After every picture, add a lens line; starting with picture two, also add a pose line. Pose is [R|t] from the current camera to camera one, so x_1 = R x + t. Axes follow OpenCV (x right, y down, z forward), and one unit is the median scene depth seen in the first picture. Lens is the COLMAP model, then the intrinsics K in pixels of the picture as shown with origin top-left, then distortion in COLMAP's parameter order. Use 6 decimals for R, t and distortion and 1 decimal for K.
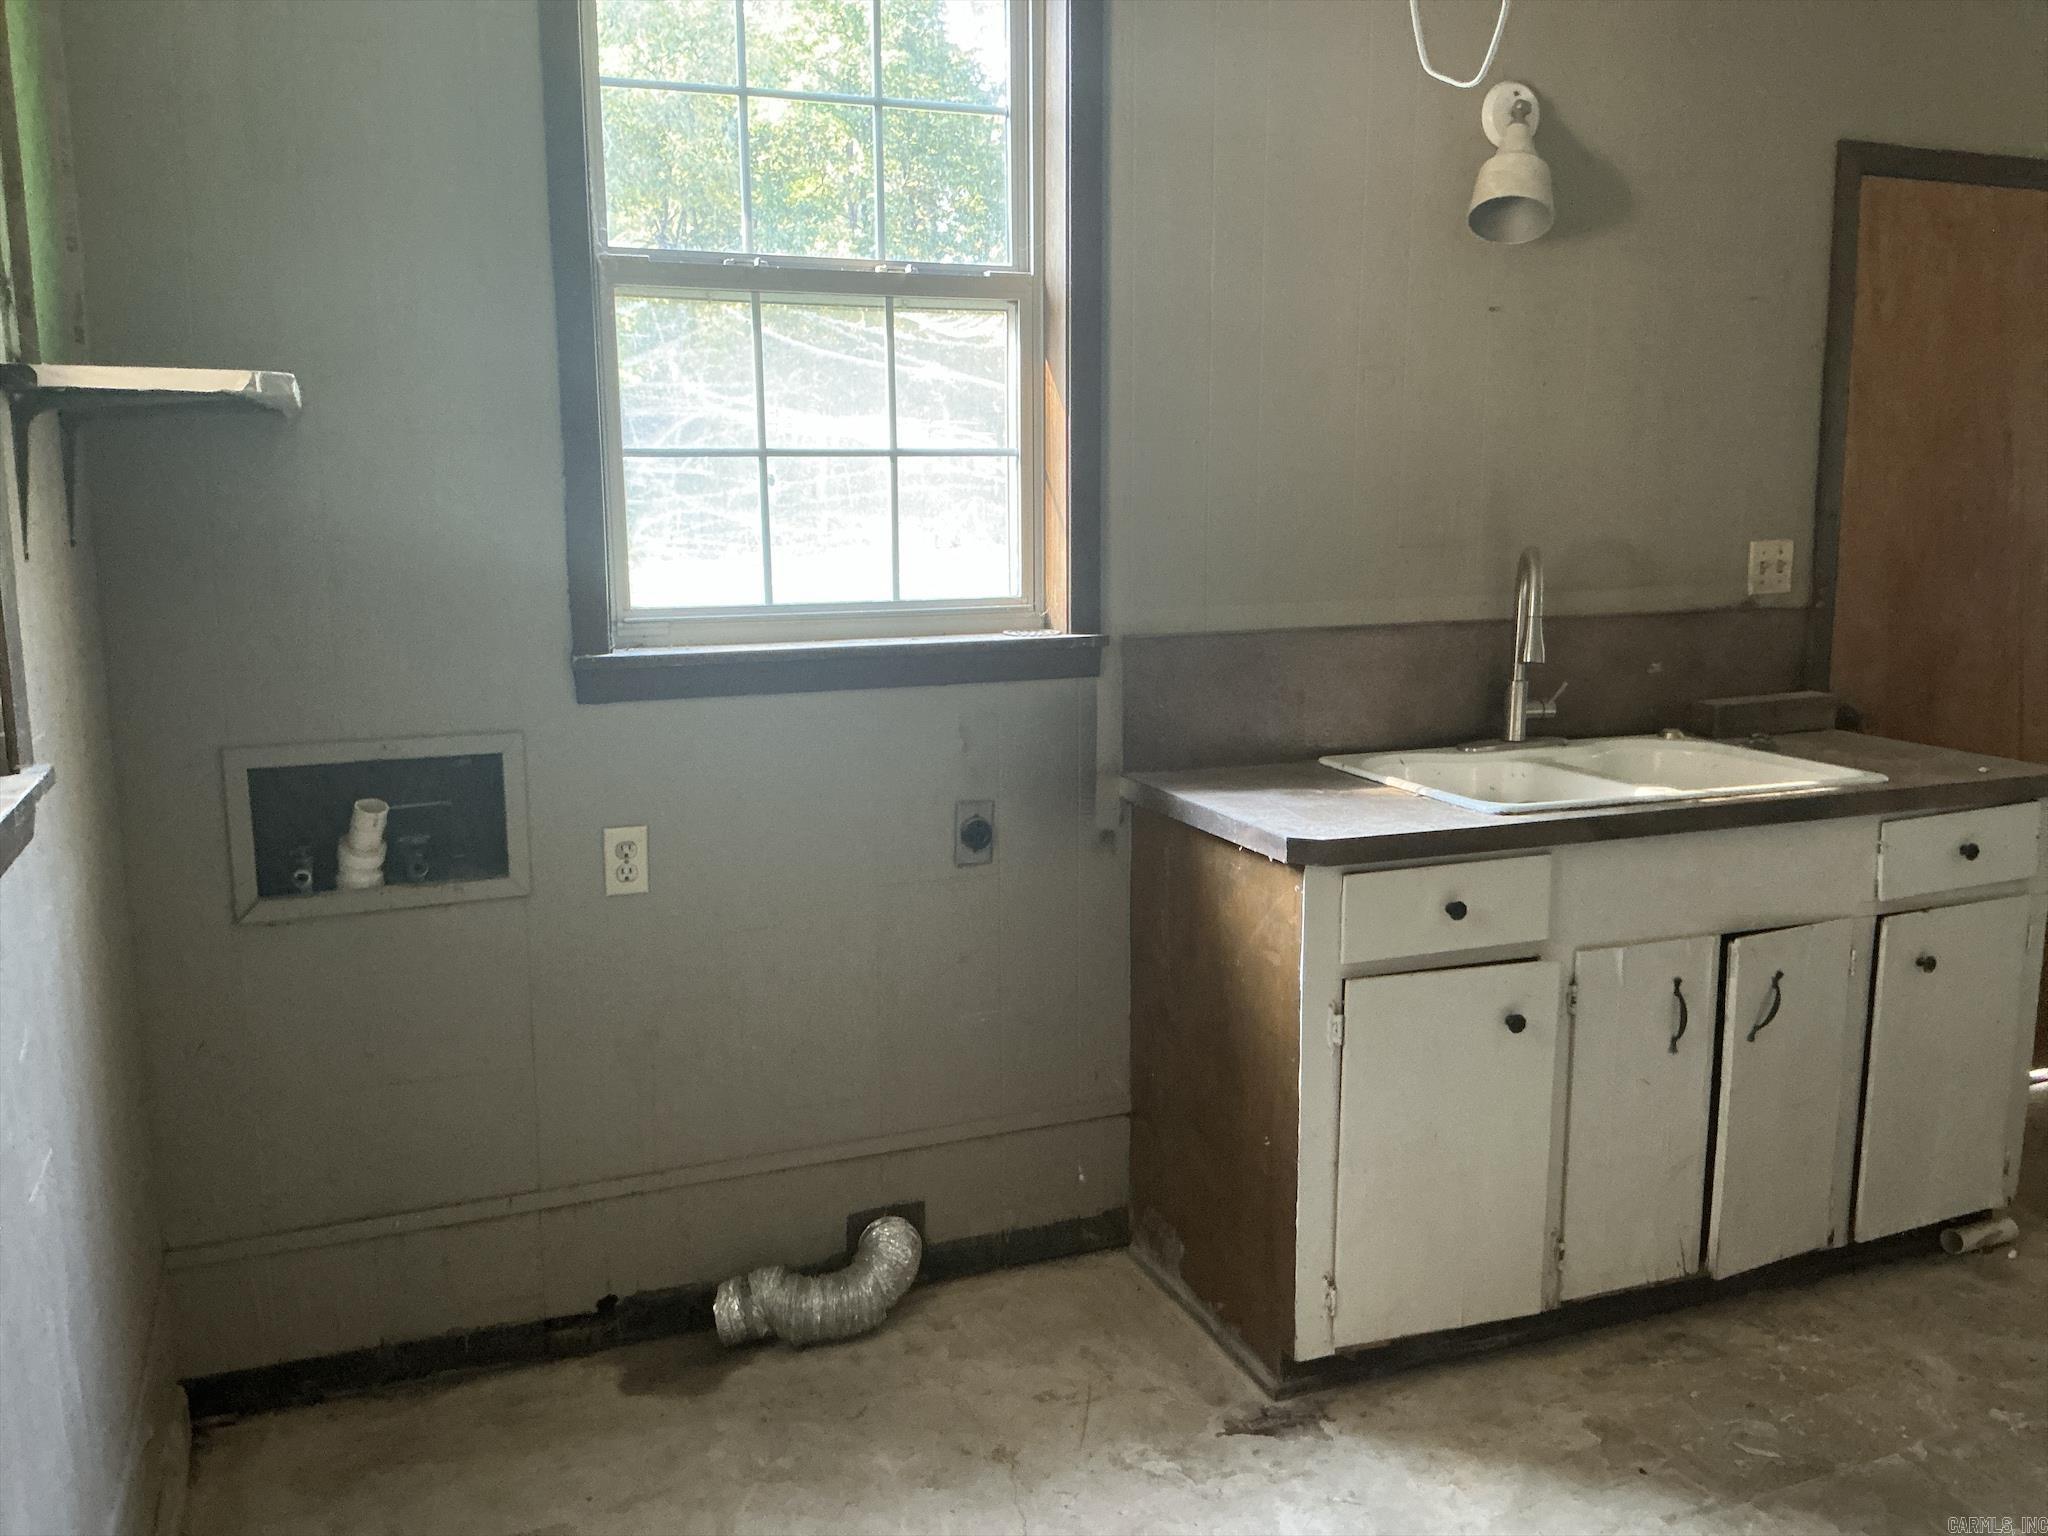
lens RADIAL K [[1699.5, 0, 1024.0], [0, 1699.5, 768.0], [0, 0, 1]] dist [0.122583, -0.237555]
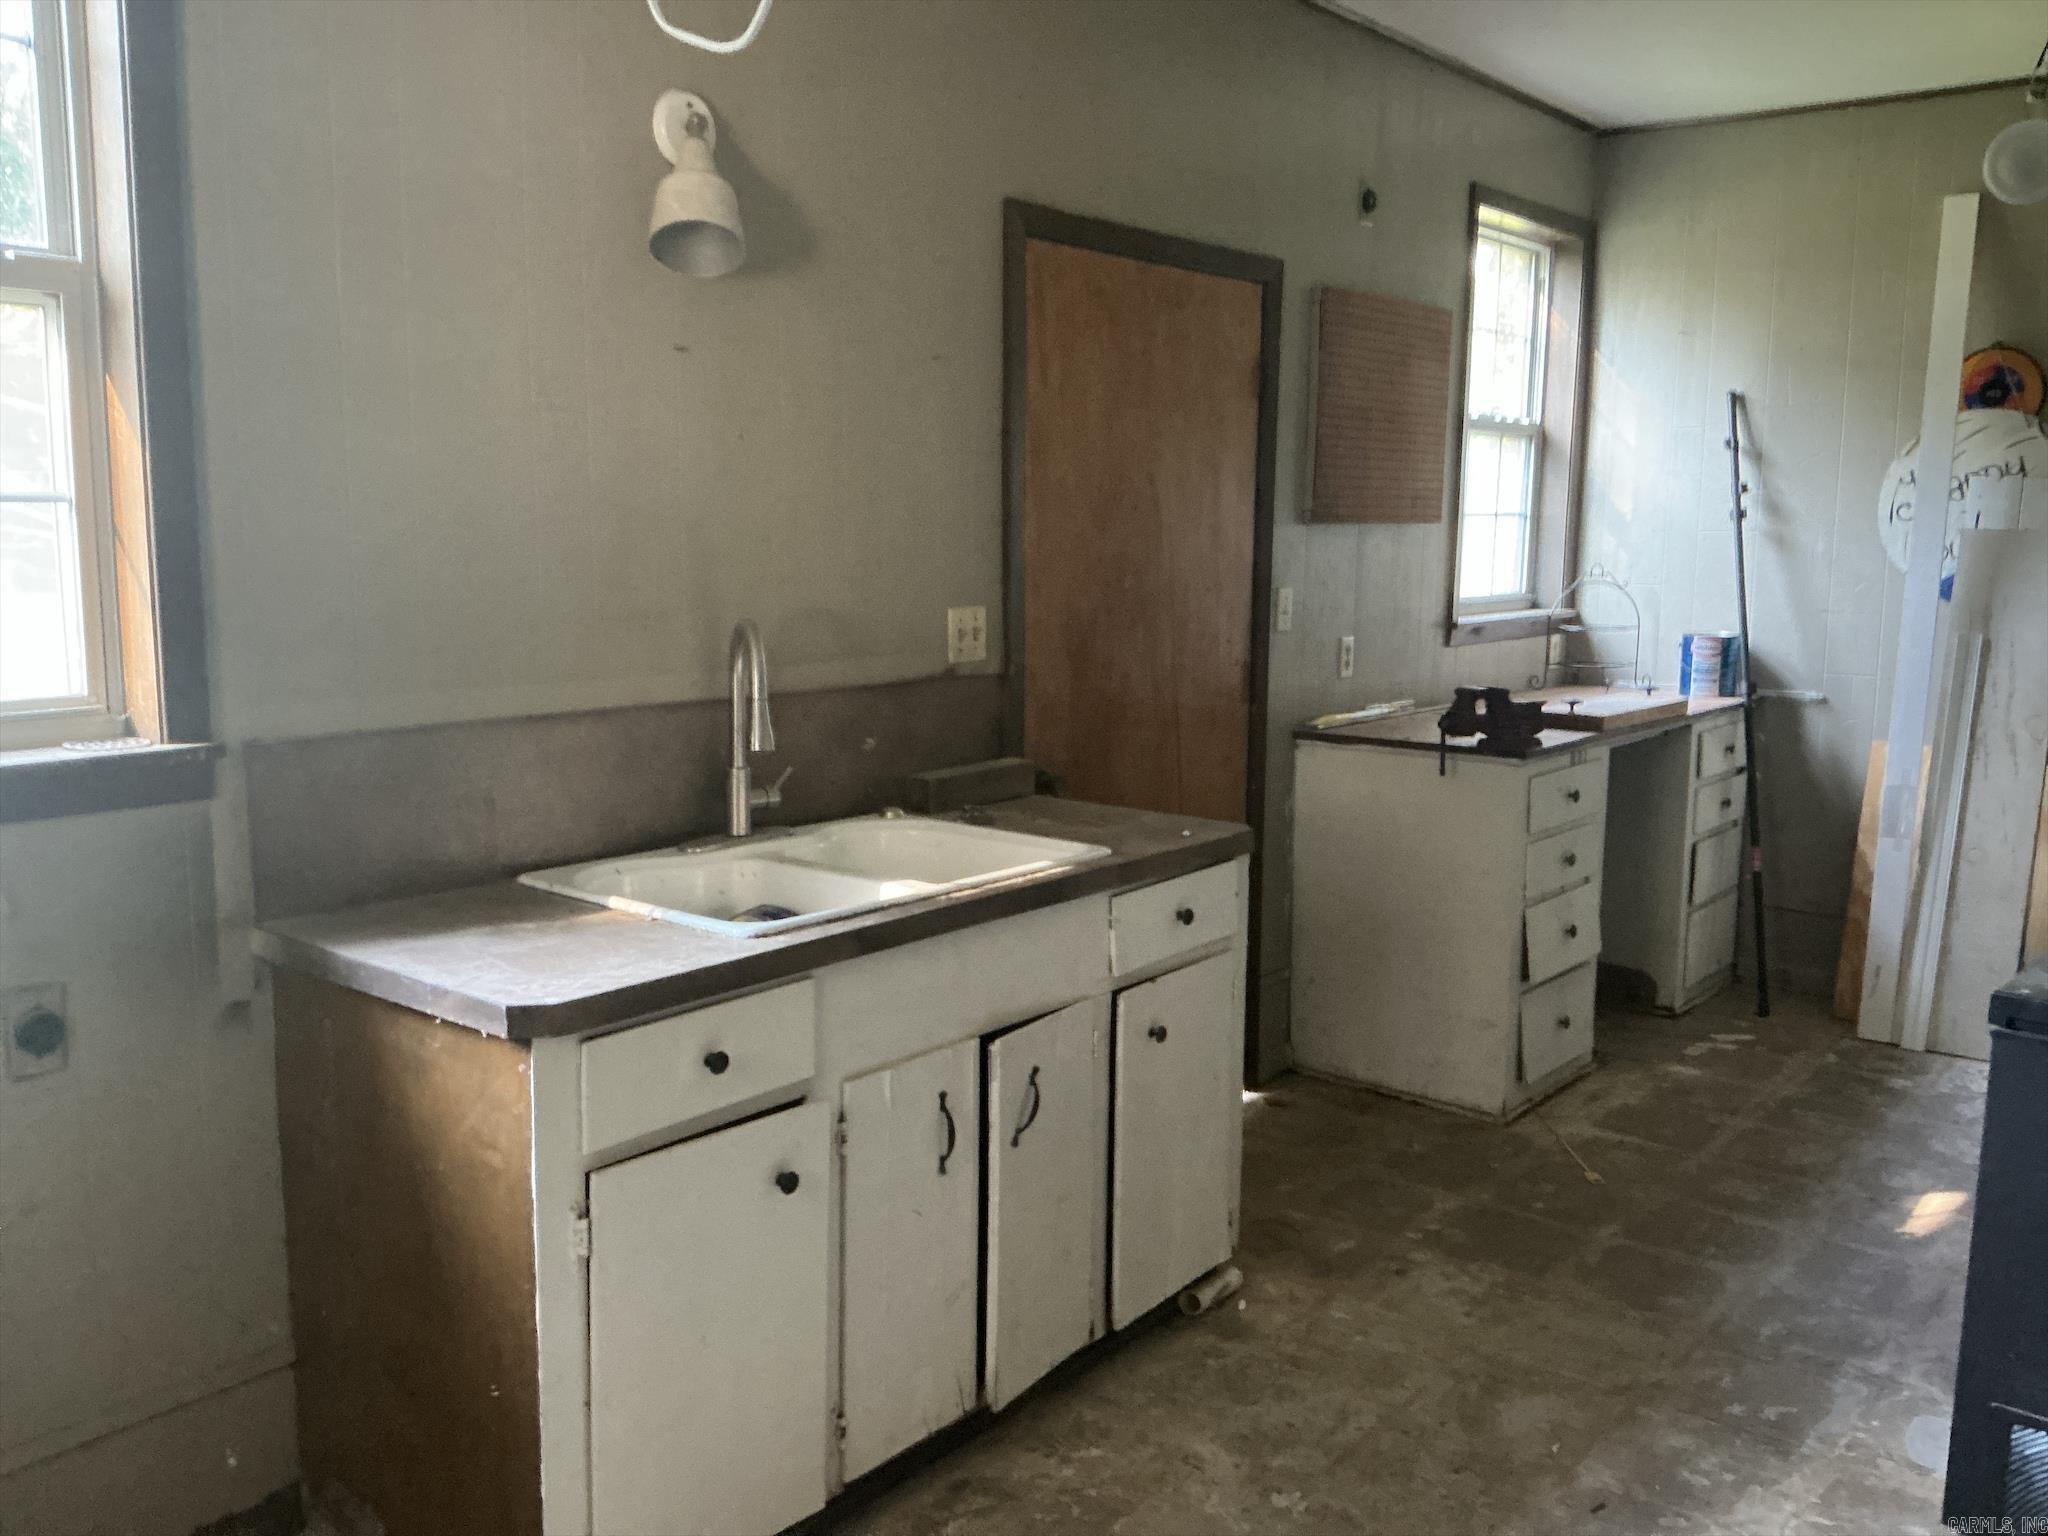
lens RADIAL K [[1699.5, 0, 1024.0], [0, 1699.5, 768.0], [0, 0, 1]] dist [0.122583, -0.237555]
pose [[0.878137, -0.056392, 0.475074, -0.002311], [0.069057, 0.997570, -0.009233, -0.035934], [-0.473399, 0.040915, 0.879898, 0.168854]]
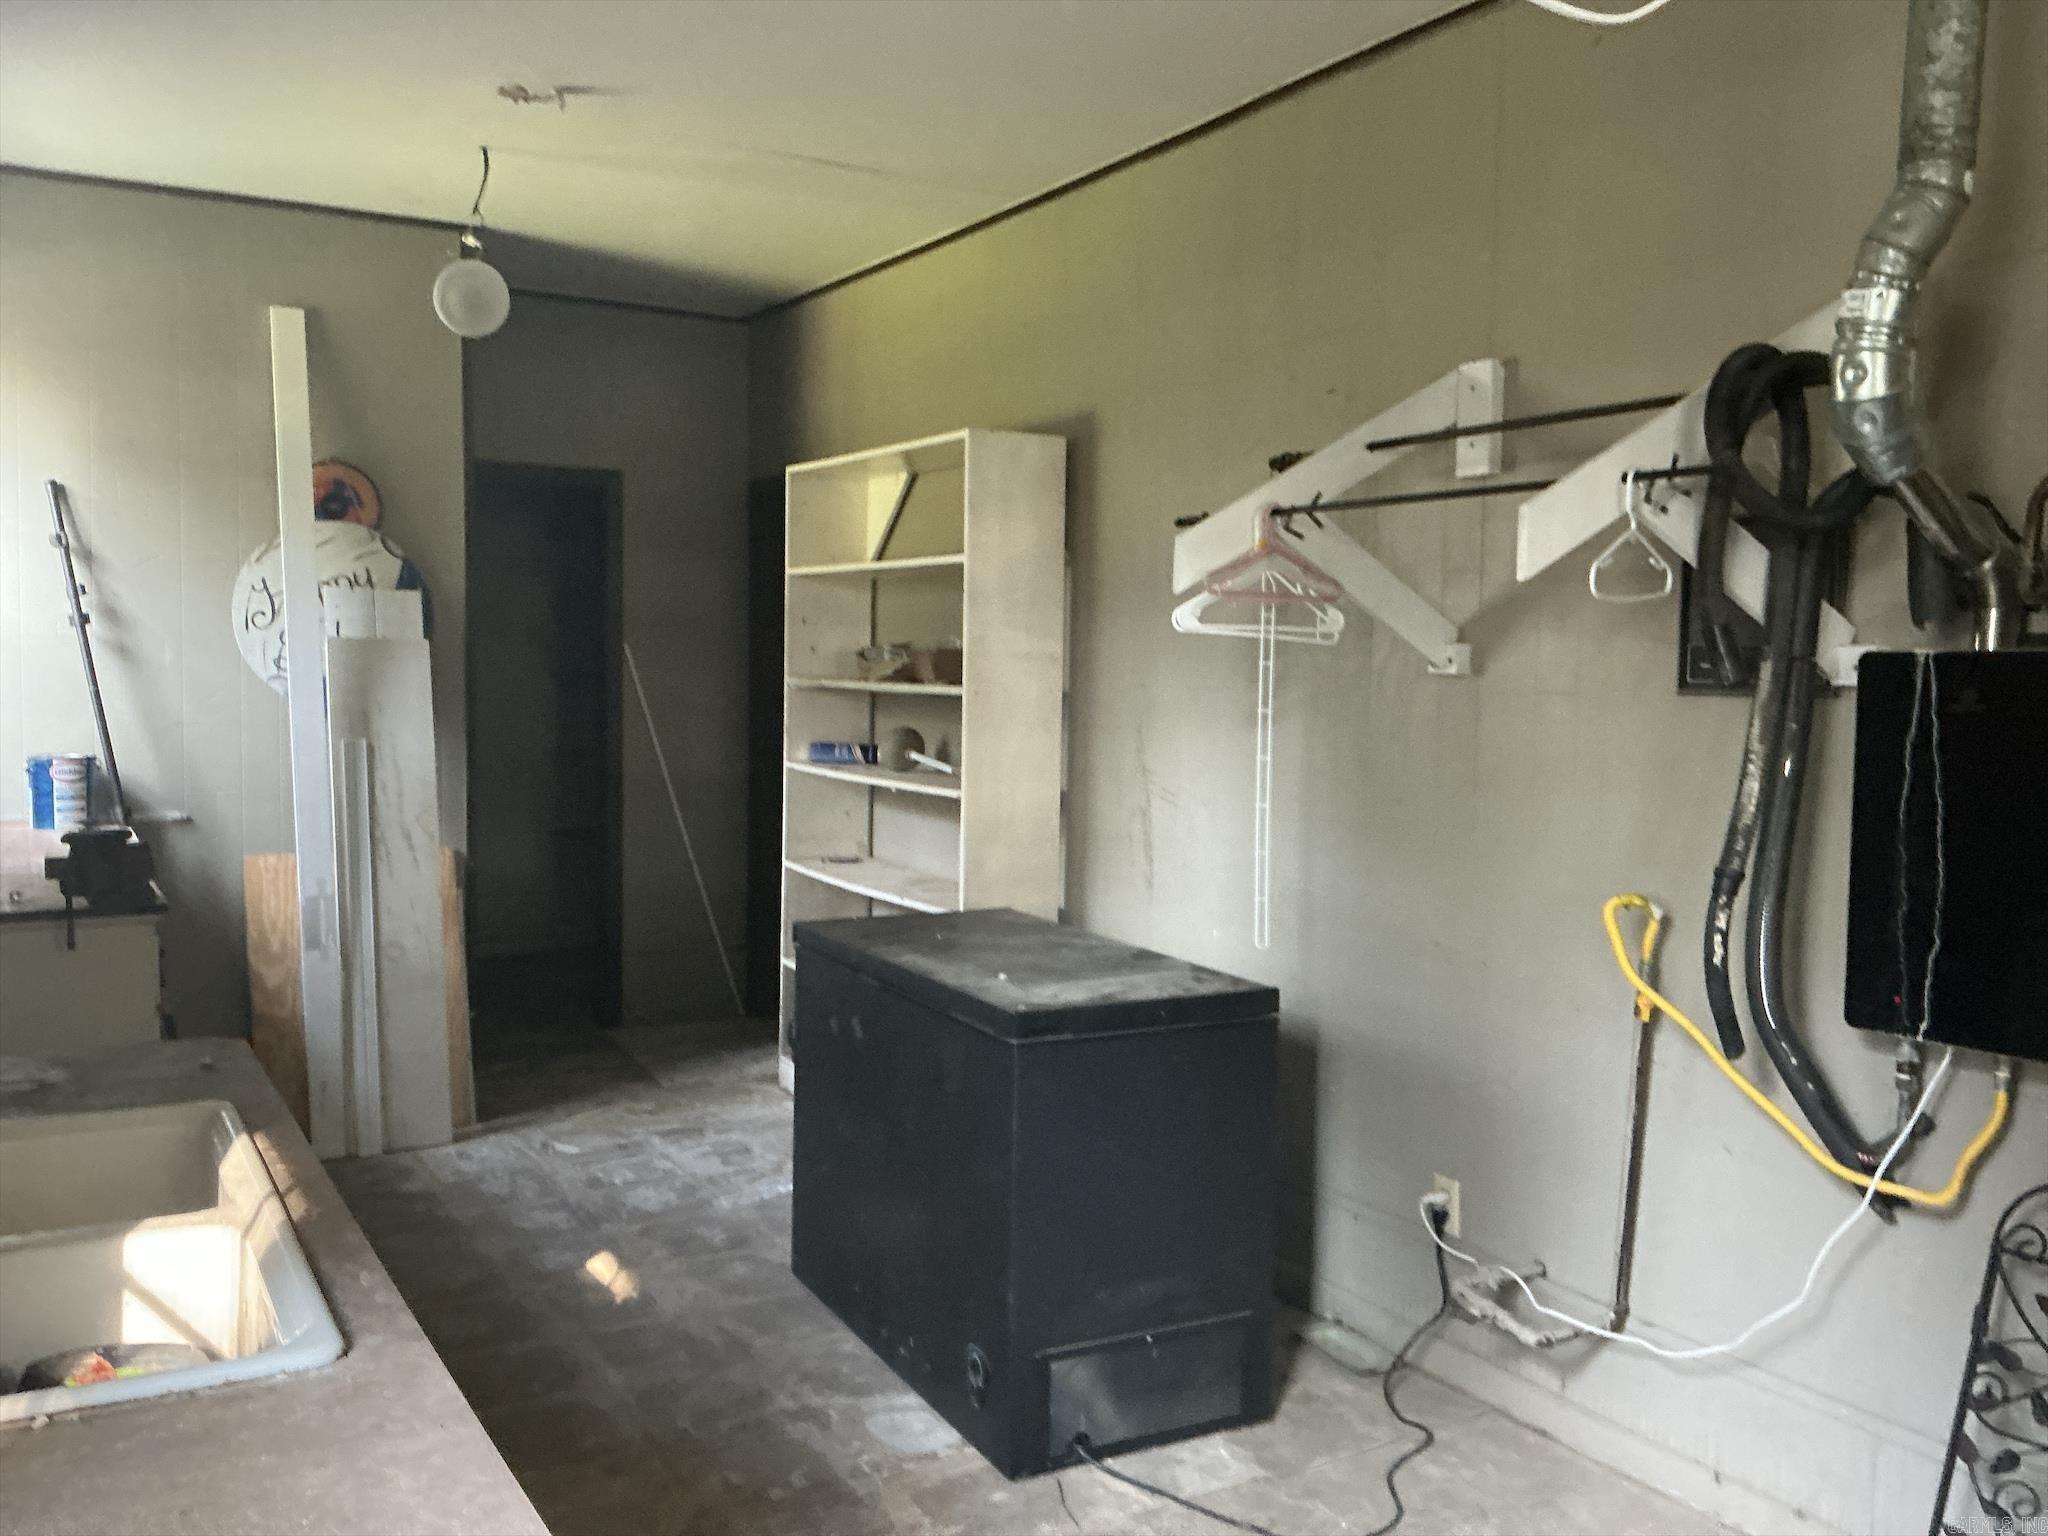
lens RADIAL K [[1699.5, 0, 1024.0], [0, 1699.5, 768.0], [0, 0, 1]] dist [0.122583, -0.237555]
pose [[-0.150626, -0.059398, 0.986805, -0.176542], [0.158071, 0.983903, 0.083352, -0.123533], [-0.975872, 0.168540, -0.138812, 0.770793]]
